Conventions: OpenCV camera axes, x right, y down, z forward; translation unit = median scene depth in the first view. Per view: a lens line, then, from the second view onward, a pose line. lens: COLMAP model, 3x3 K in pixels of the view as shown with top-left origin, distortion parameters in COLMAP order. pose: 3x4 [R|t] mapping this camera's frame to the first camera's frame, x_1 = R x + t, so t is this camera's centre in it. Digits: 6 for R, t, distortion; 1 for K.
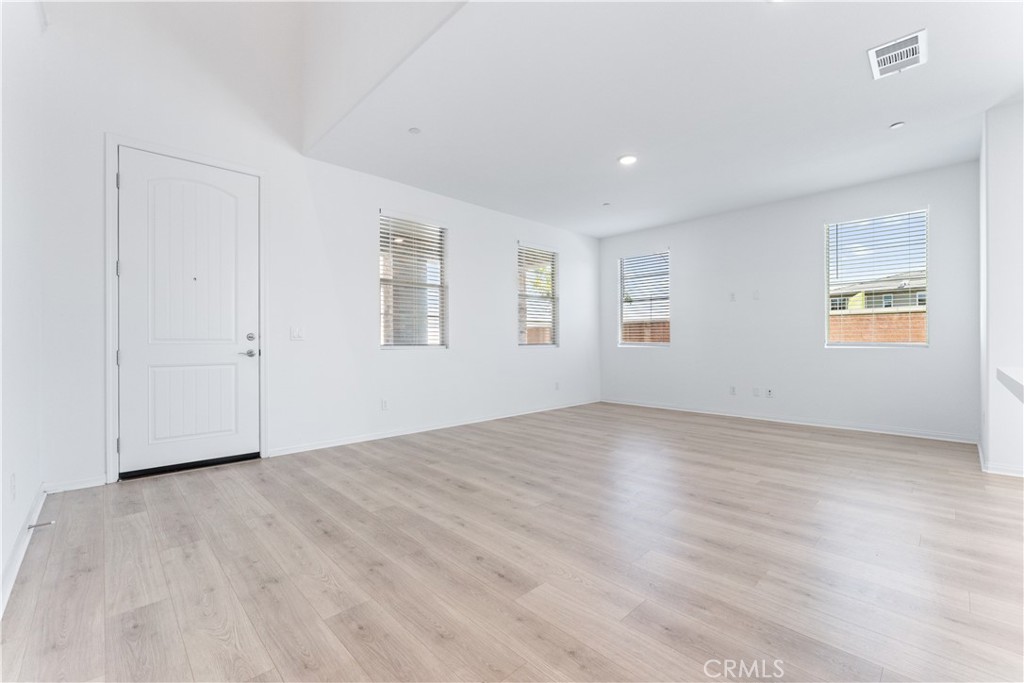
lens RADIAL K [[427.8, 0, 505.1], [0, 427.8, 344.7], [0, 0, 1]] dist [-0.000806, -0.000153]
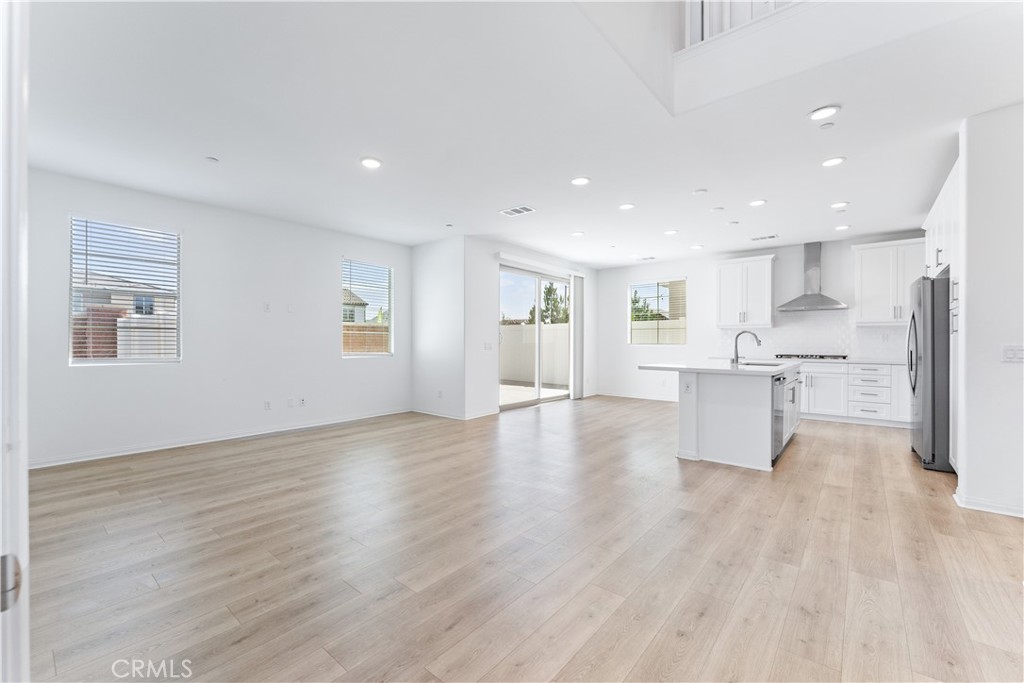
lens RADIAL K [[426.6, 0, 512.0], [0, 426.6, 341.5], [0, 0, 1]] dist [0.000149, 0.000142]
pose [[-0.125311, 0.003543, 0.992111, -0.783897], [0.004891, 0.999984, -0.002953, -0.049655], [-0.992105, 0.004482, -0.125326, 0.970471]]
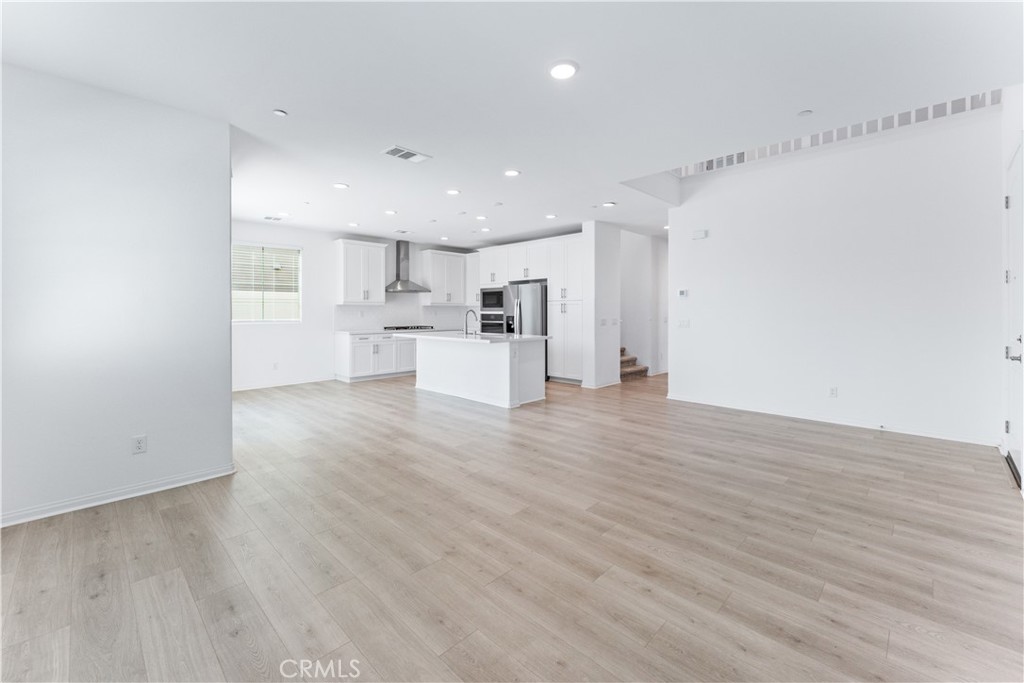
lens RADIAL K [[413.8, 0, 514.0], [0, 413.8, 342.6], [0, 0, 1]] dist [0.000986, 0.000168]
pose [[-0.998986, 0.007531, -0.044399, 0.463643], [0.004012, 0.996881, 0.078811, -0.085320], [0.044854, 0.078553, -0.995900, 1.898174]]
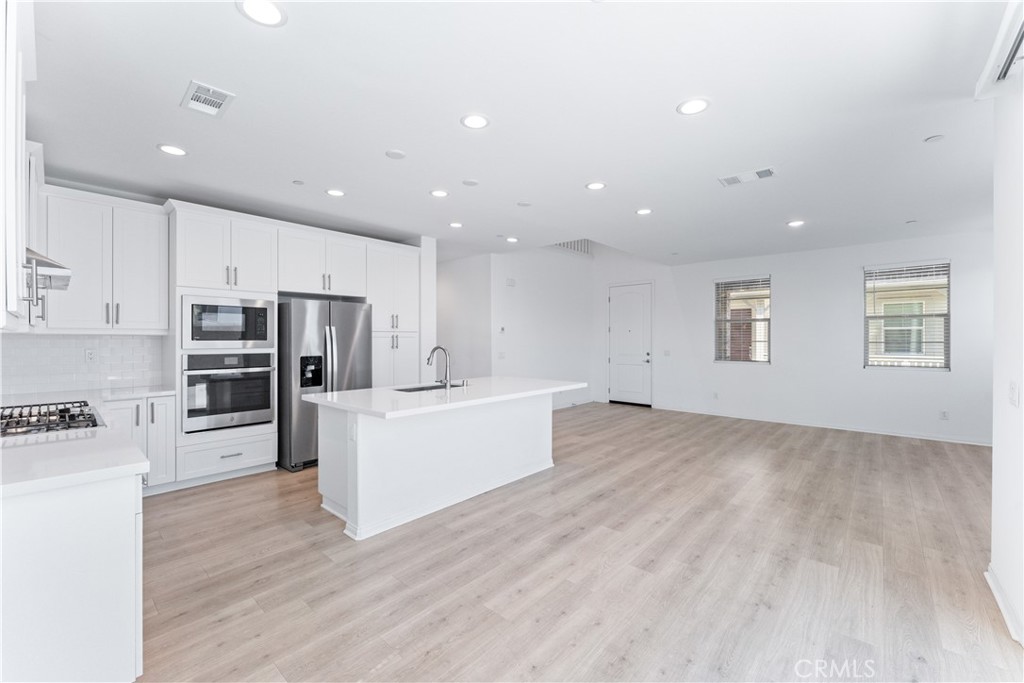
lens RADIAL K [[416.0, 0, 508.2], [0, 416.0, 338.2], [0, 0, 1]] dist [0.000489, 0.000007]
pose [[0.077954, 0.001461, -0.996956, 1.706651], [-0.004478, 0.999989, 0.001115, -0.110847], [0.996947, 0.004378, 0.077960, 0.080133]]
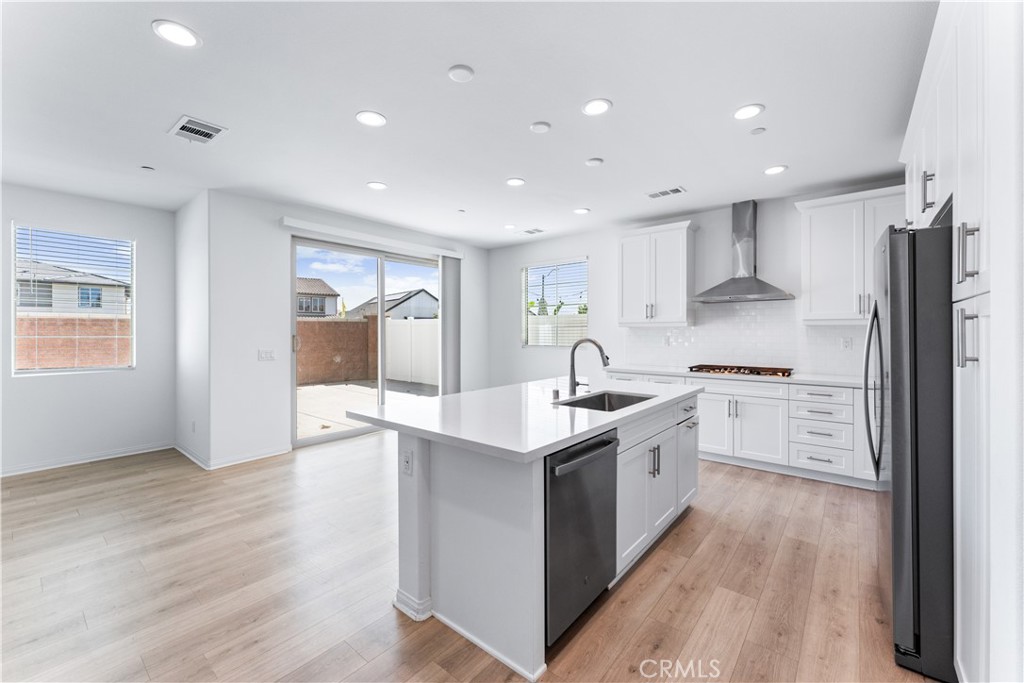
lens RADIAL K [[416.9, 0, 508.8], [0, 416.9, 331.4], [0, 0, 1]] dist [0.001945, 0.000236]
pose [[-0.120723, 0.002862, 0.992682, -0.215249], [0.007188, 0.999972, -0.002009, -0.101034], [-0.992660, 0.006892, -0.120740, 0.234284]]
